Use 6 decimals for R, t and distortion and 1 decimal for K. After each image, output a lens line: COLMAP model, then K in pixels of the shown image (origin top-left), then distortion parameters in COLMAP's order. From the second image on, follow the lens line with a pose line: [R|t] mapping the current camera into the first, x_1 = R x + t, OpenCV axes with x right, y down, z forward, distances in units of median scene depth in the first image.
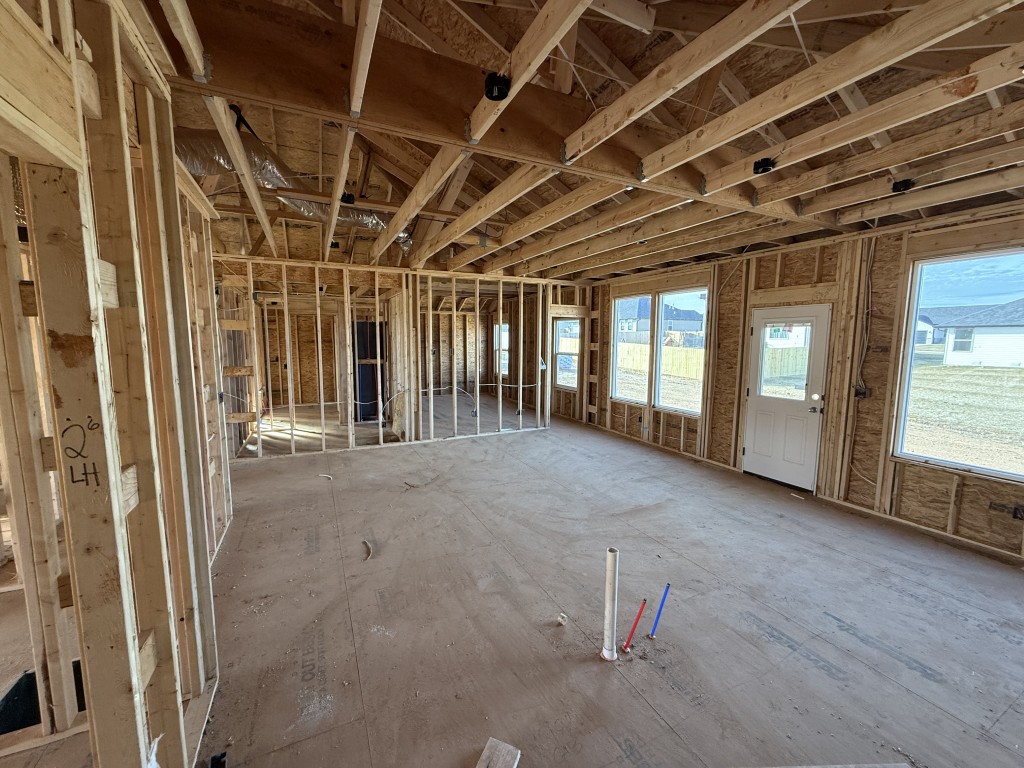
lens RADIAL K [[406.9, 0, 514.3], [0, 406.9, 385.4], [0, 0, 1]] dist [0.000968, -0.000302]
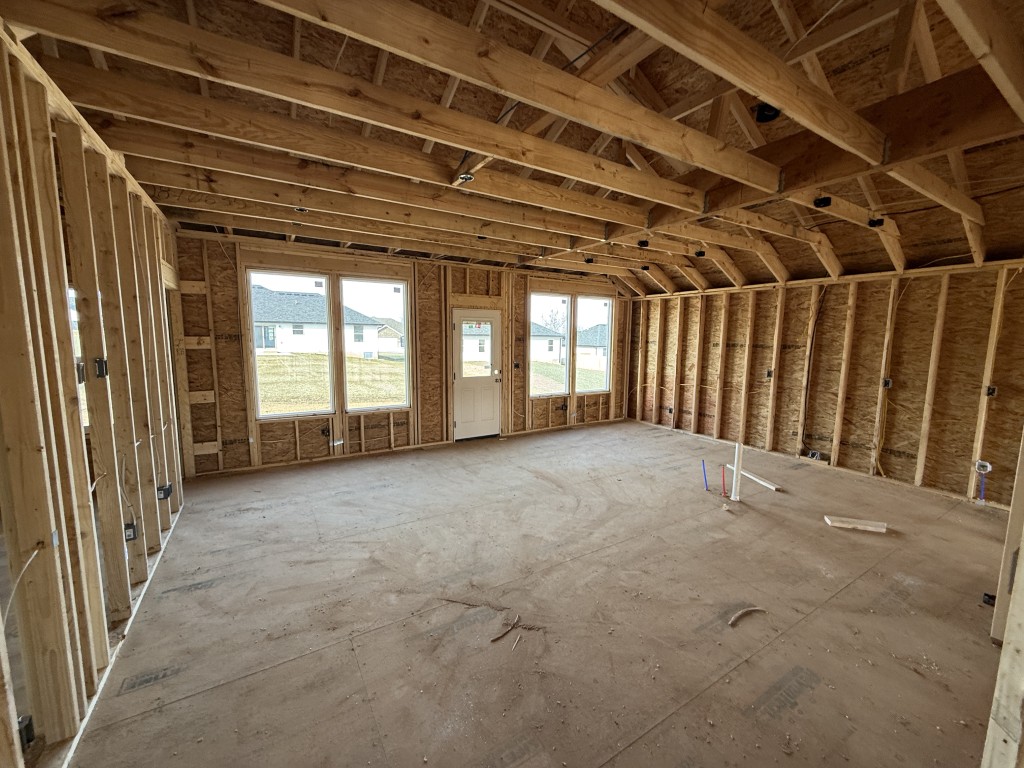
lens RADIAL K [[406.9, 0, 506.6], [0, 406.9, 385.5], [0, 0, 1]] dist [0.000968, -0.000302]
pose [[-0.087823, -0.125291, 0.988225, -0.756430], [0.101912, 0.985723, 0.134031, -0.119892], [-0.990909, 0.112483, -0.073800, 1.078868]]
